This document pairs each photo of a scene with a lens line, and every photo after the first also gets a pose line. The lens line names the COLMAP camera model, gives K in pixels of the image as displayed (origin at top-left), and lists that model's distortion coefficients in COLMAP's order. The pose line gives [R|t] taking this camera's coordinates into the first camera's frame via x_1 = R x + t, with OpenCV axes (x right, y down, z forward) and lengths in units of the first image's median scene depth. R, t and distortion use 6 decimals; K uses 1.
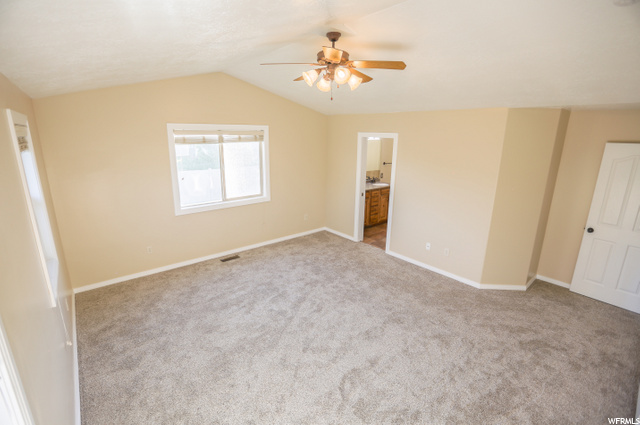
lens RADIAL K [[295.5, 0, 321.5], [0, 295.5, 210.7], [0, 0, 1]] dist [-0.029624, 0.000083]
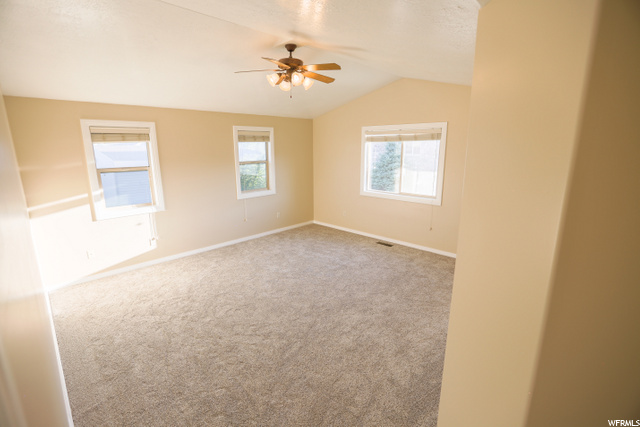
lens RADIAL K [[295.5, 0, 322.2], [0, 295.5, 214.3], [0, 0, 1]] dist [-0.029624, 0.000083]
pose [[0.106139, 0.217709, -0.970225, 0.745981], [-0.245894, 0.951179, 0.186535, -0.098744], [0.963468, 0.218774, 0.154491, 0.583245]]
